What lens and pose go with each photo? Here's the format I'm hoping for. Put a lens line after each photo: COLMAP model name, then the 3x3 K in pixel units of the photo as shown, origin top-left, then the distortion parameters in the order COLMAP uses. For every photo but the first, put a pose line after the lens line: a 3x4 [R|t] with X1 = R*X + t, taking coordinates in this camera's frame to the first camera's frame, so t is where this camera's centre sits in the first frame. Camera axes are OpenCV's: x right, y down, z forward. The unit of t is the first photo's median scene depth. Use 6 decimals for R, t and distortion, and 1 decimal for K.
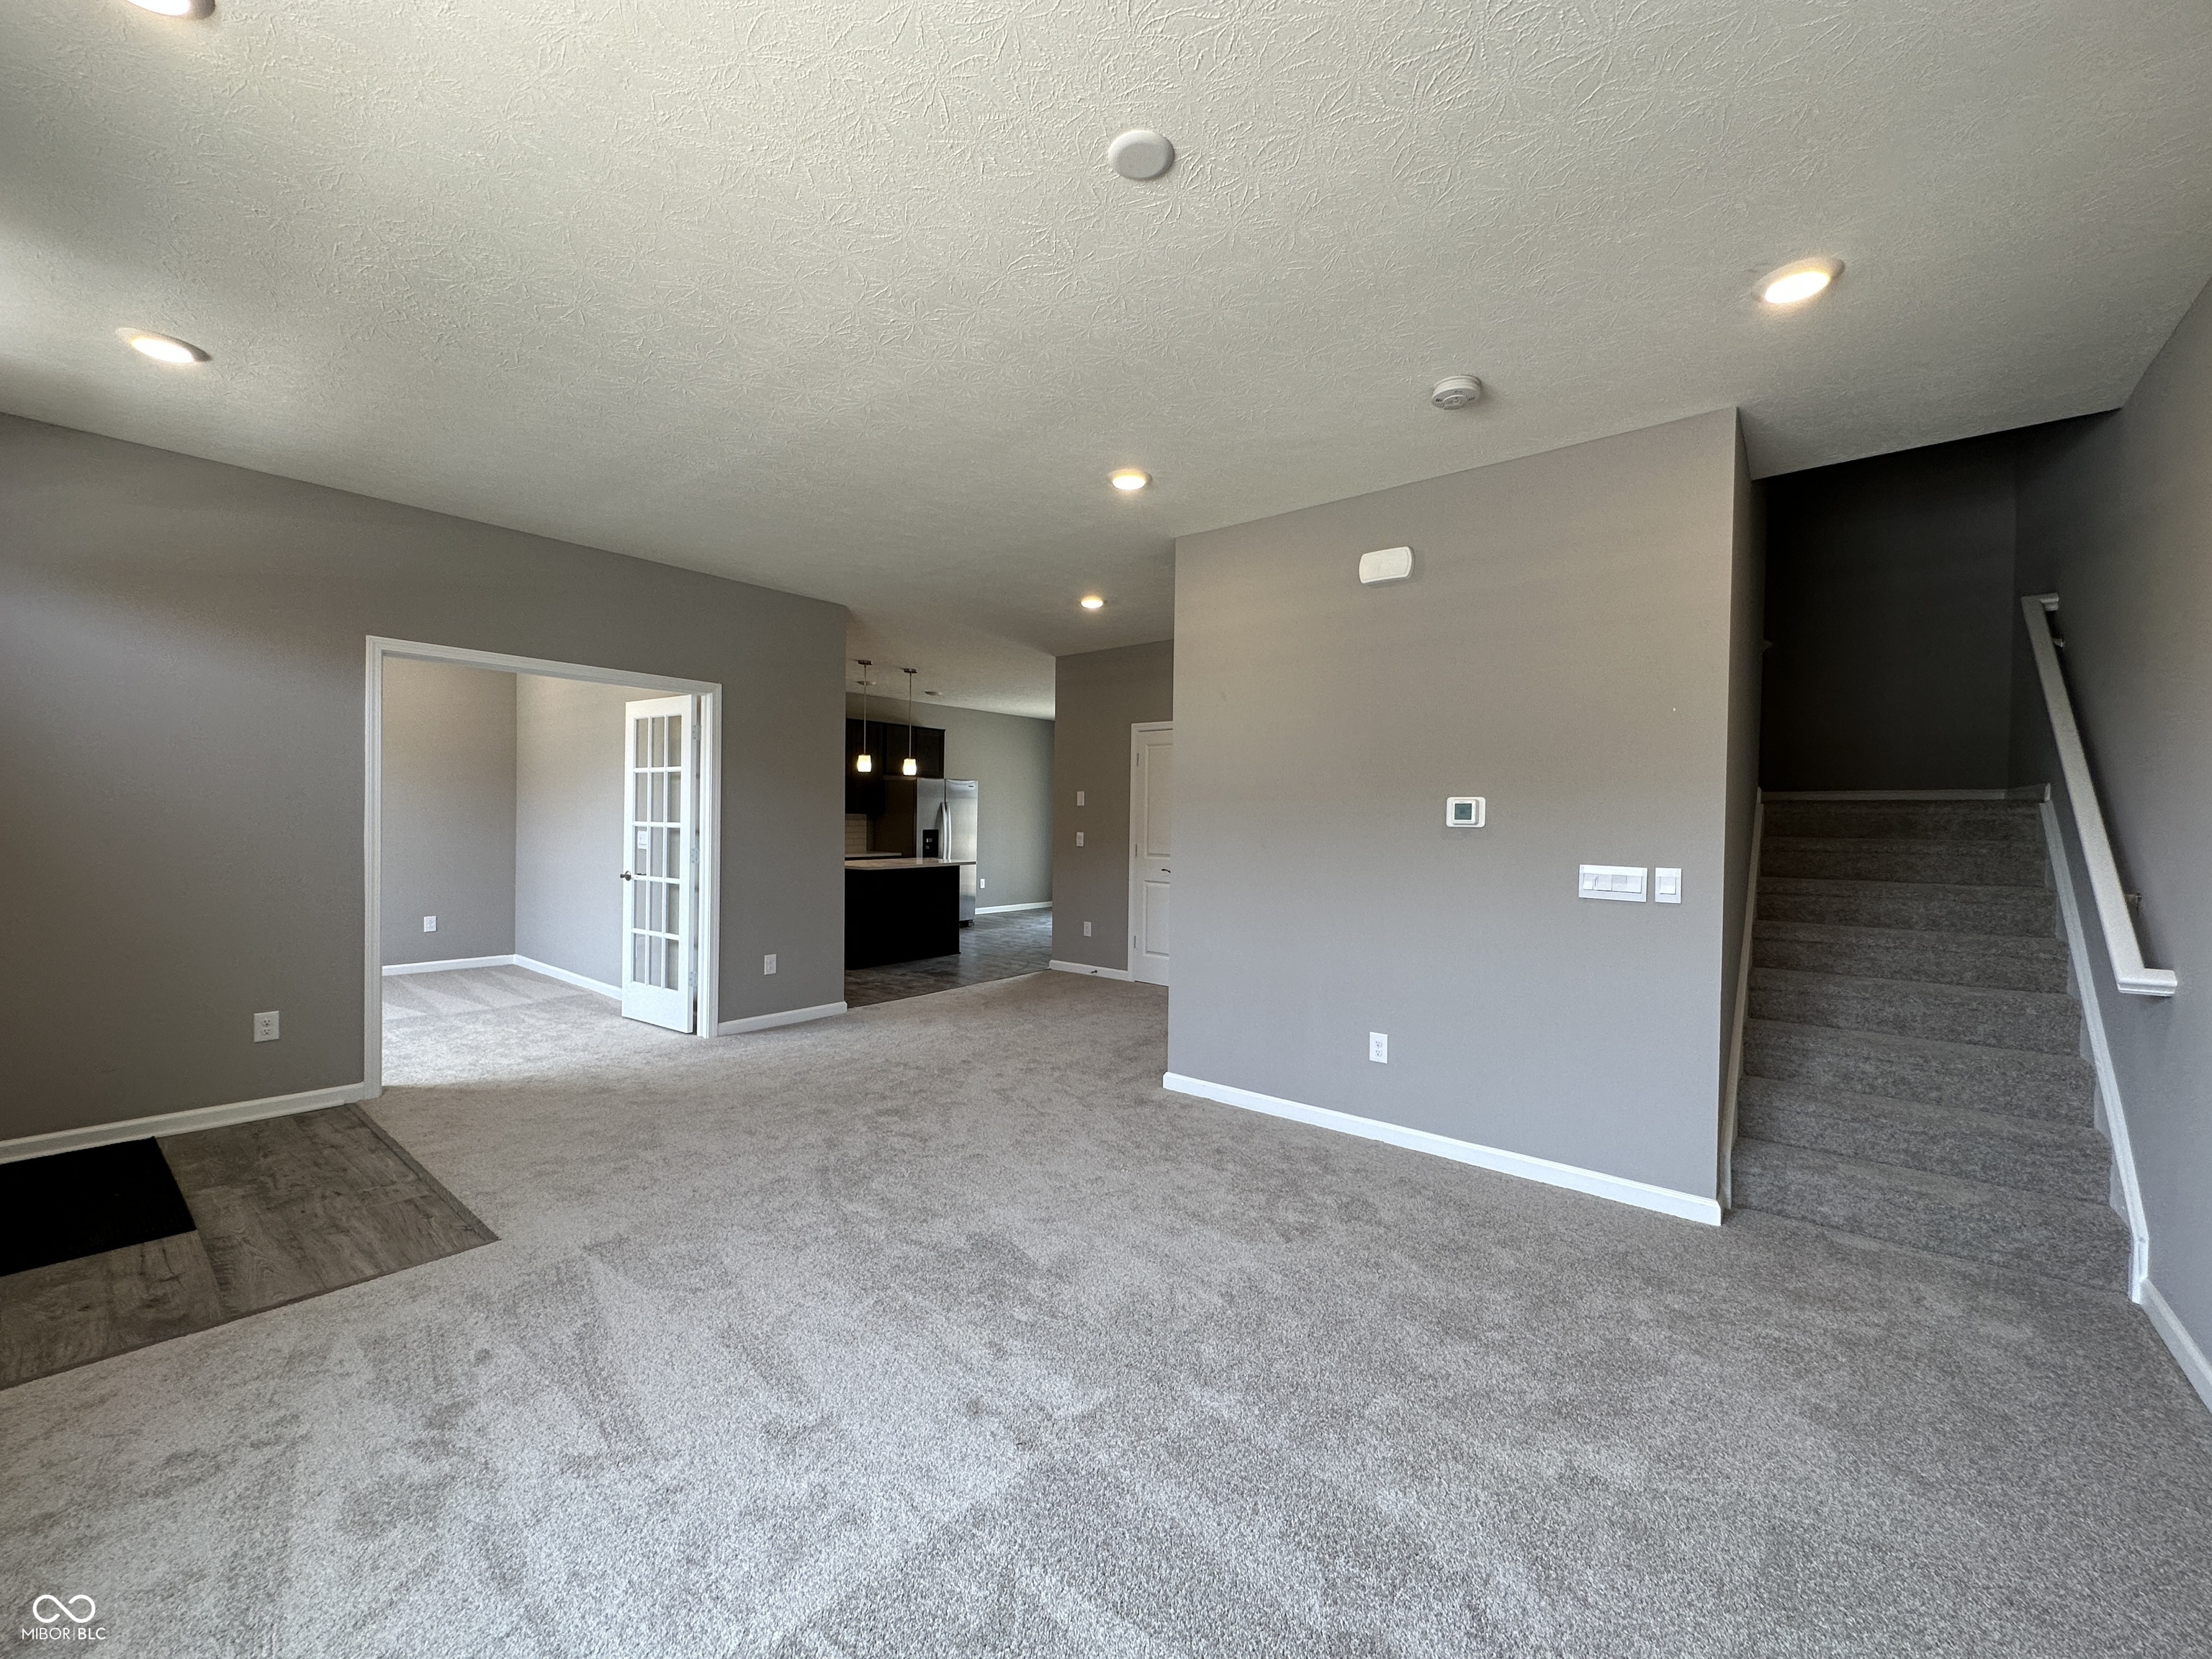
lens RADIAL K [[882.8, 0, 1104.8], [0, 882.8, 828.7], [0, 0, 1]] dist [-0.001583, 0.000251]
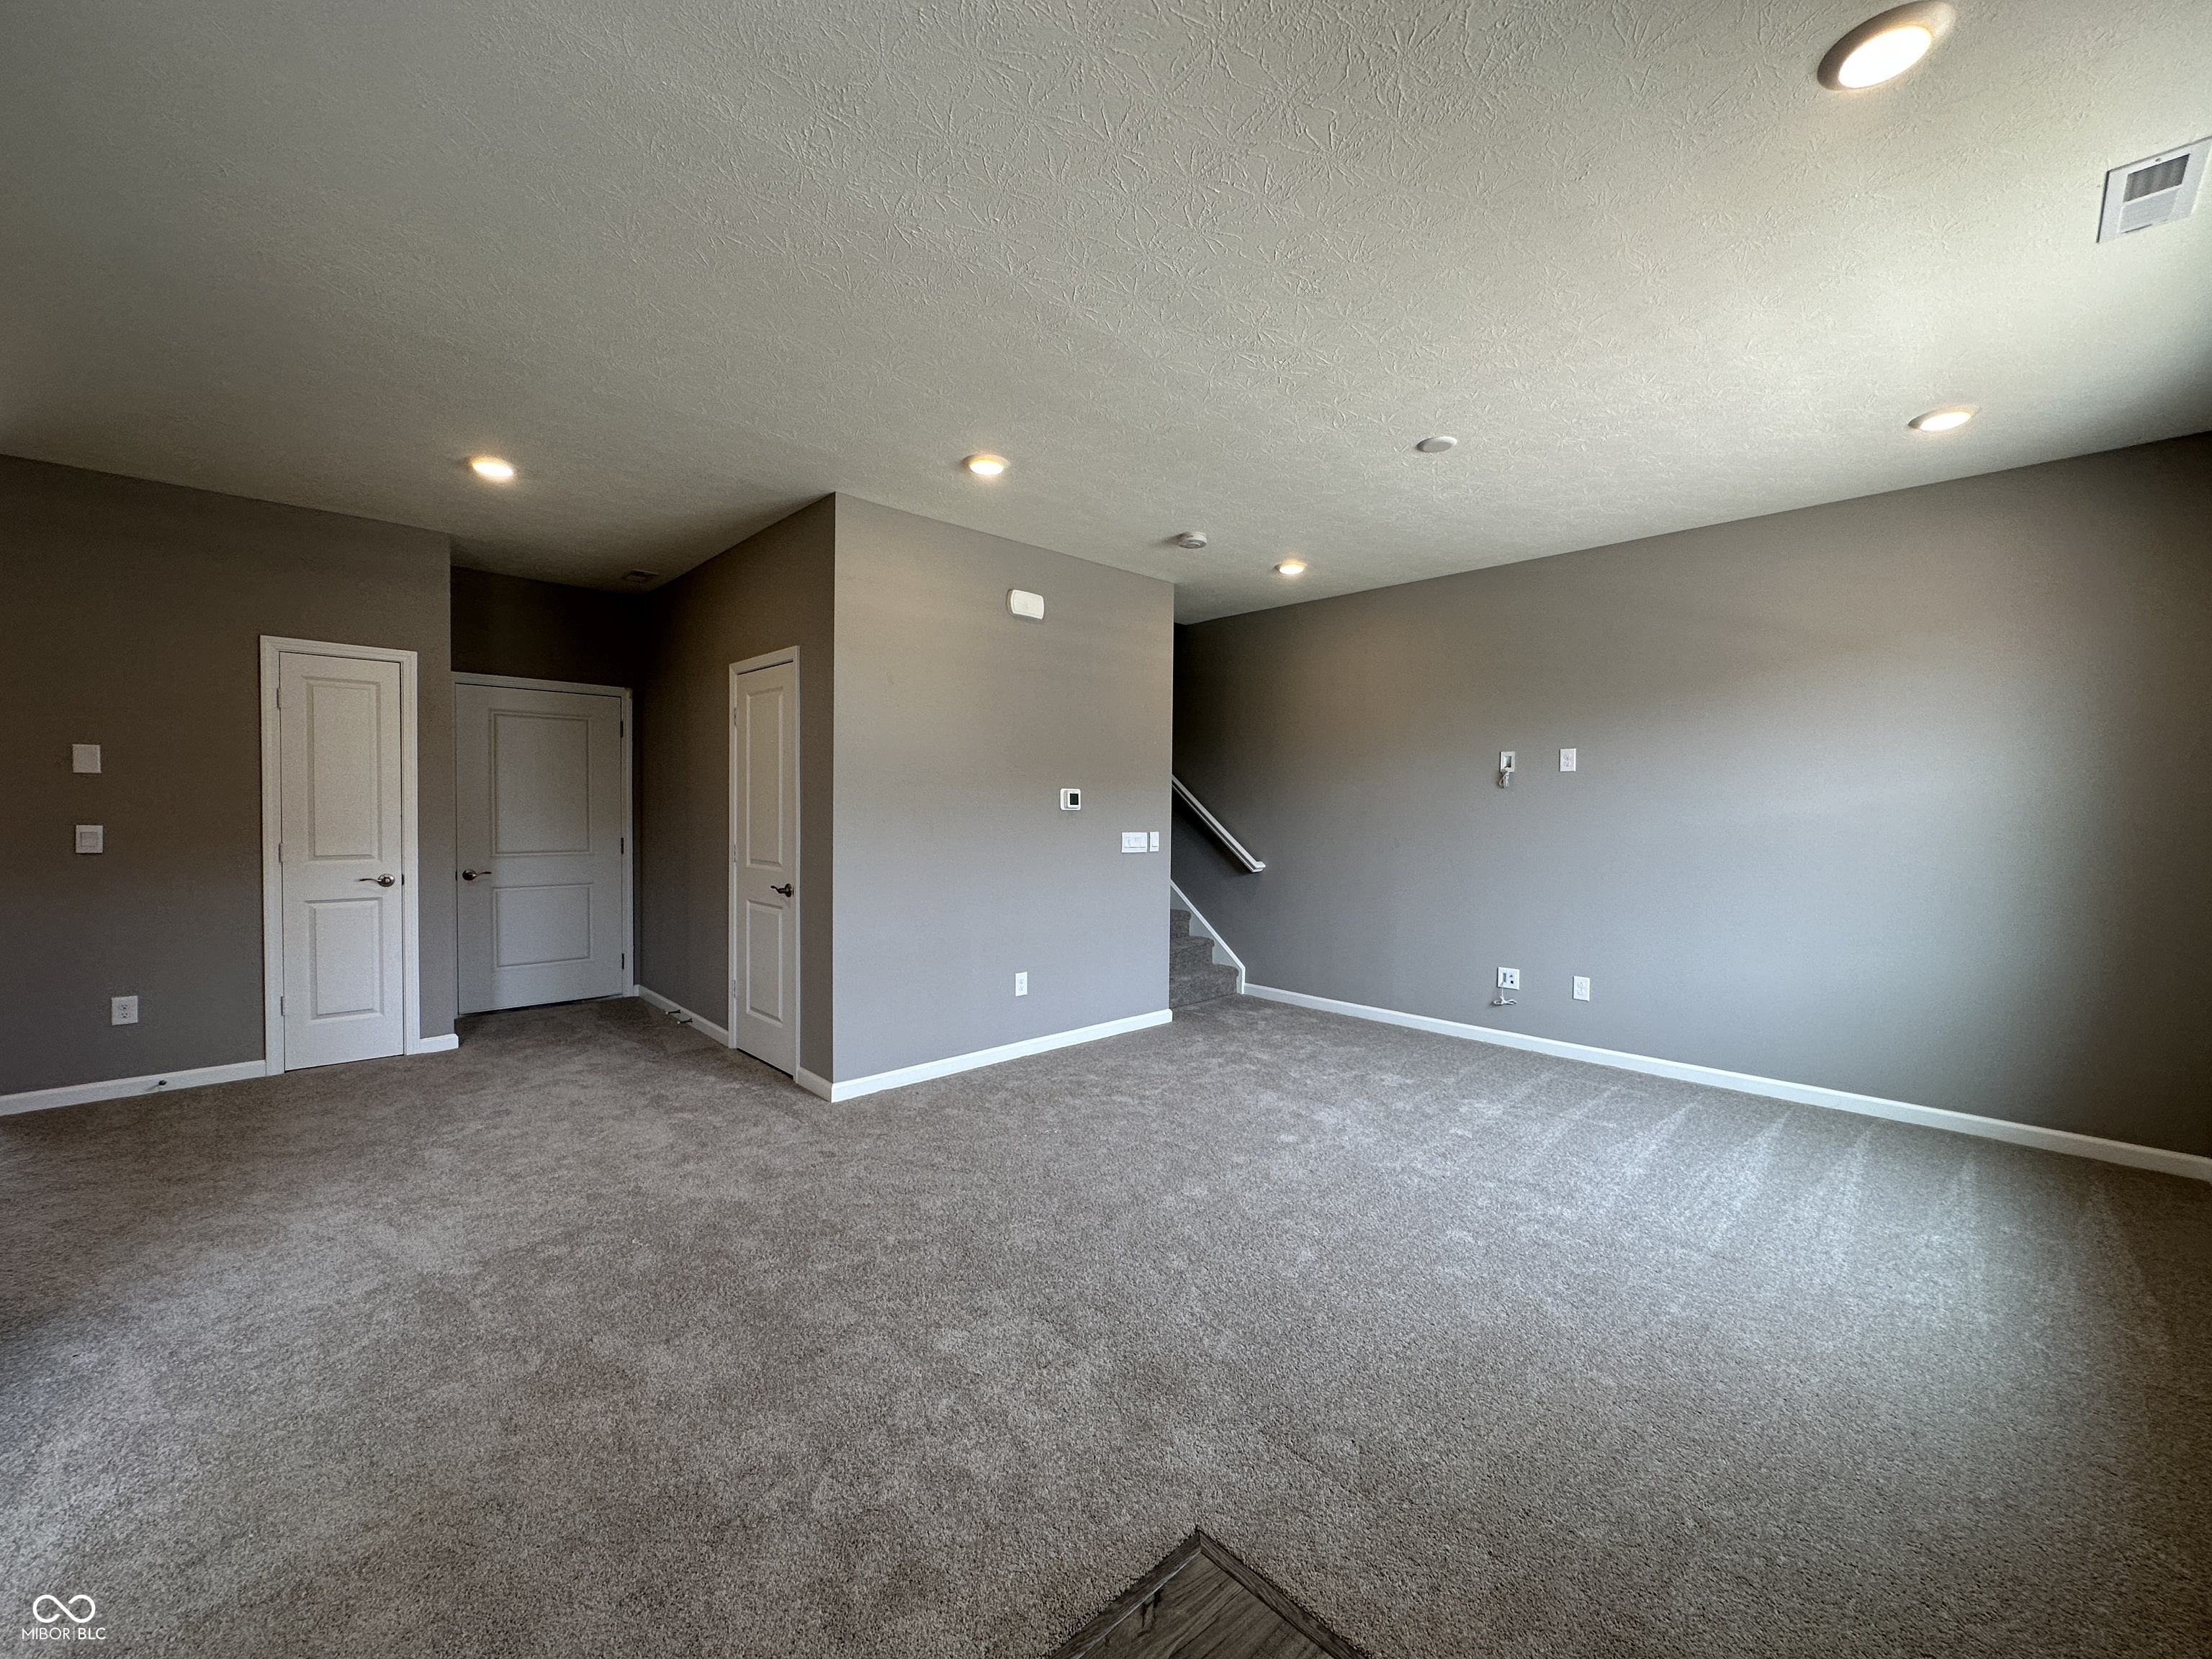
lens RADIAL K [[882.8, 0, 1104.8], [0, 882.8, 828.7], [0, 0, 1]] dist [-0.001583, 0.000251]
pose [[0.120220, -0.033727, 0.992174, -0.945855], [0.003532, 0.999431, 0.033545, -0.018543], [-0.992741, -0.000529, 0.120271, 0.740732]]
